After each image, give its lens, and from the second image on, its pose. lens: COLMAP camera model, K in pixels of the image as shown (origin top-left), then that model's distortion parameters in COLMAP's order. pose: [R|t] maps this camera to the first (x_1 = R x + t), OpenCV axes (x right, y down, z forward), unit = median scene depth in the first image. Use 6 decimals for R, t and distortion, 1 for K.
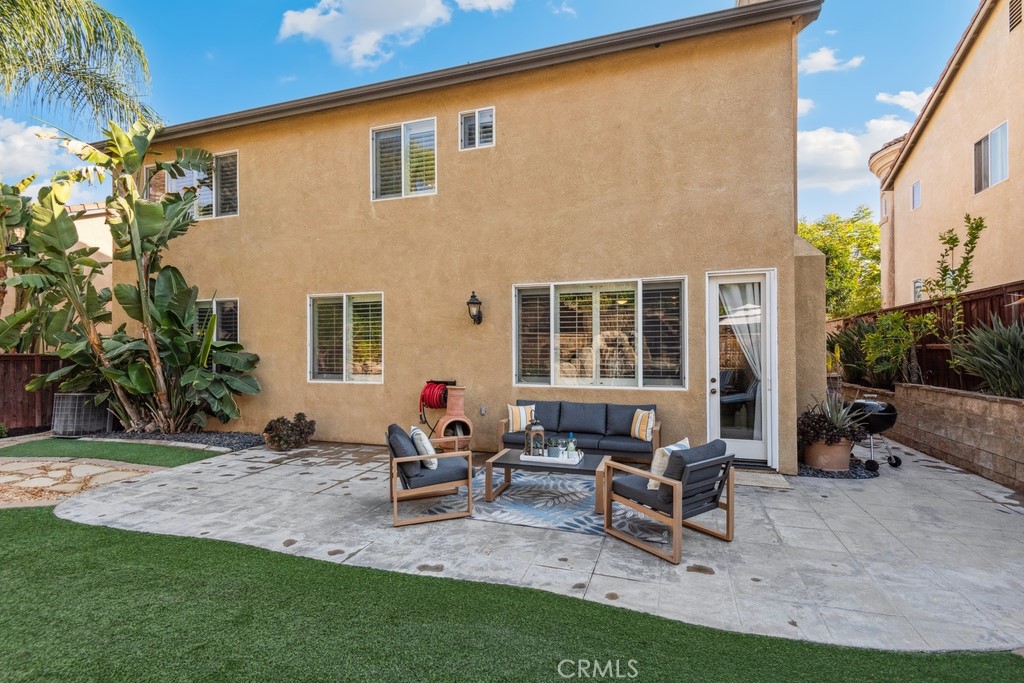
lens RADIAL K [[471.6, 0, 512.8], [0, 471.6, 347.2], [0, 0, 1]] dist [0.018679, -0.002115]
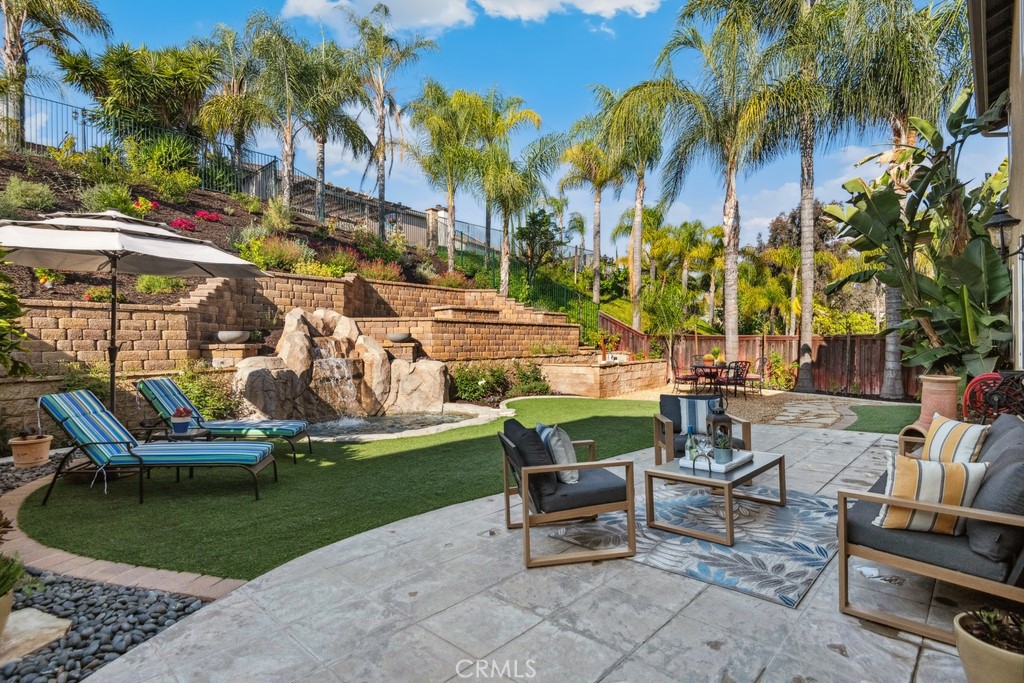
lens RADIAL K [[499.2, 0, 514.5], [0, 499.2, 349.2], [0, 0, 1]] dist [0.014619, -0.011228]
pose [[-0.424436, 0.010305, -0.905399, 0.702961], [0.012708, 0.999905, 0.005423, 0.037992], [0.905369, -0.009204, -0.424526, 0.792053]]
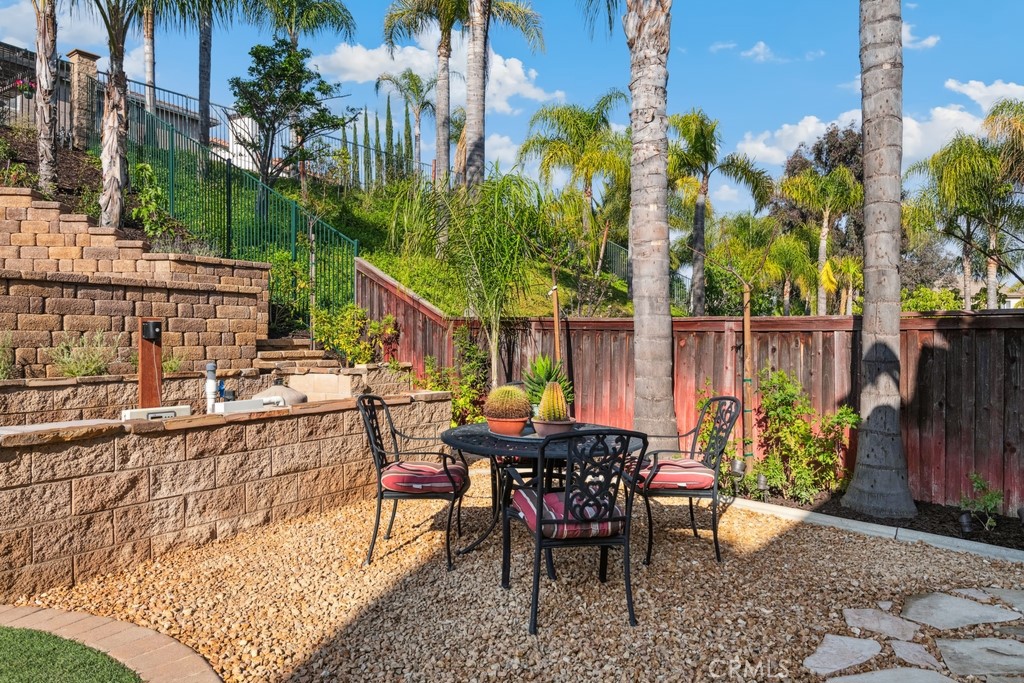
lens RADIAL K [[684.3, 0, 505.1], [0, 684.3, 334.2], [0, 0, 1]] dist [0.038085, -0.014474]
pose [[-0.350730, -0.010736, -0.936415, -0.739419], [0.012937, 0.999783, -0.016308, 0.039552], [0.936387, -0.017834, -0.350515, 0.872577]]
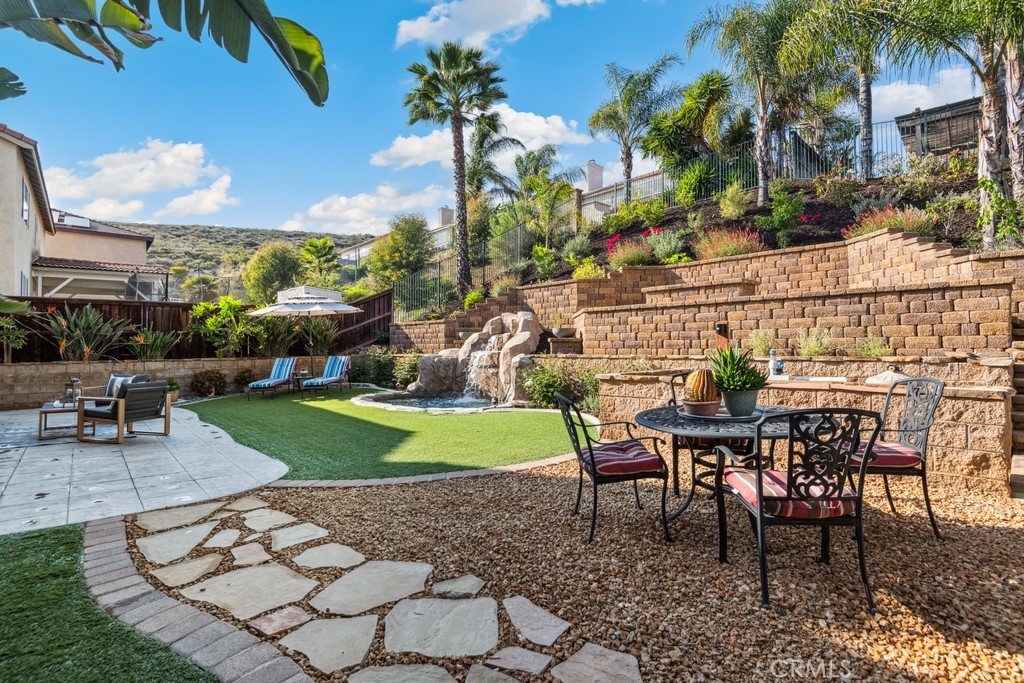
lens RADIAL K [[487.4, 0, 515.2], [0, 487.4, 342.7], [0, 0, 1]] dist [0.007746, -0.009070]
pose [[-0.865034, 0.008926, 0.501635, -1.425344], [0.005788, 0.999953, -0.007812, 0.049275], [-0.501681, -0.003854, -0.865044, 1.232332]]
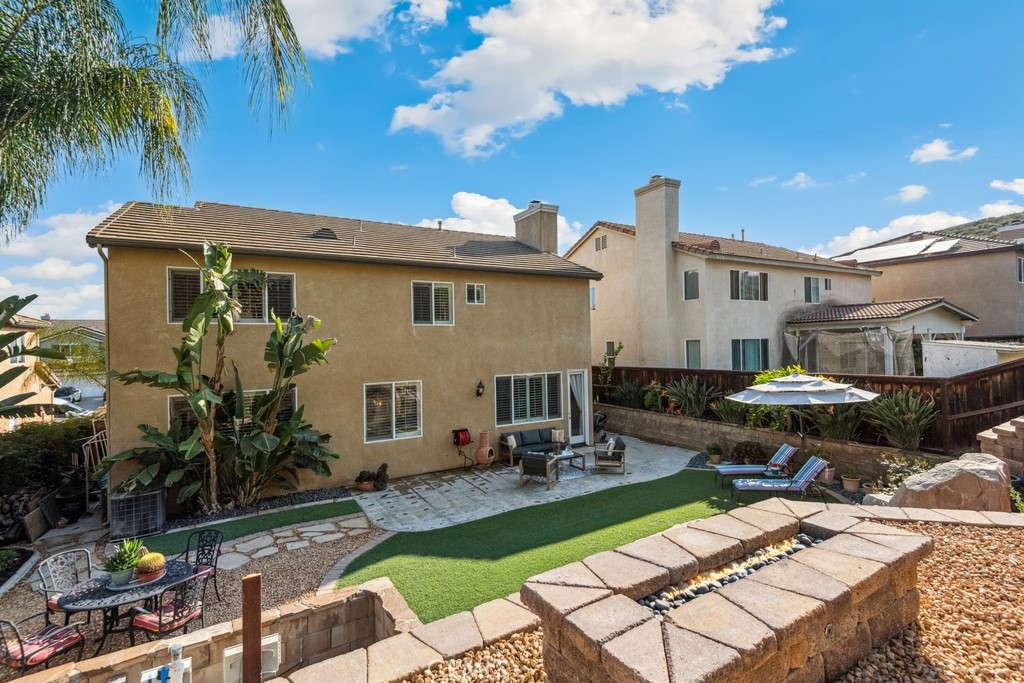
lens RADIAL K [[471.6, 0, 507.3], [0, 471.6, 338.4], [0, 0, 1]] dist [0.018679, -0.002115]
pose [[0.664520, -0.003625, 0.747262, -1.542264], [0.018202, 0.999770, -0.011338, -0.283674], [-0.747049, 0.021136, 0.664433, -0.384396]]
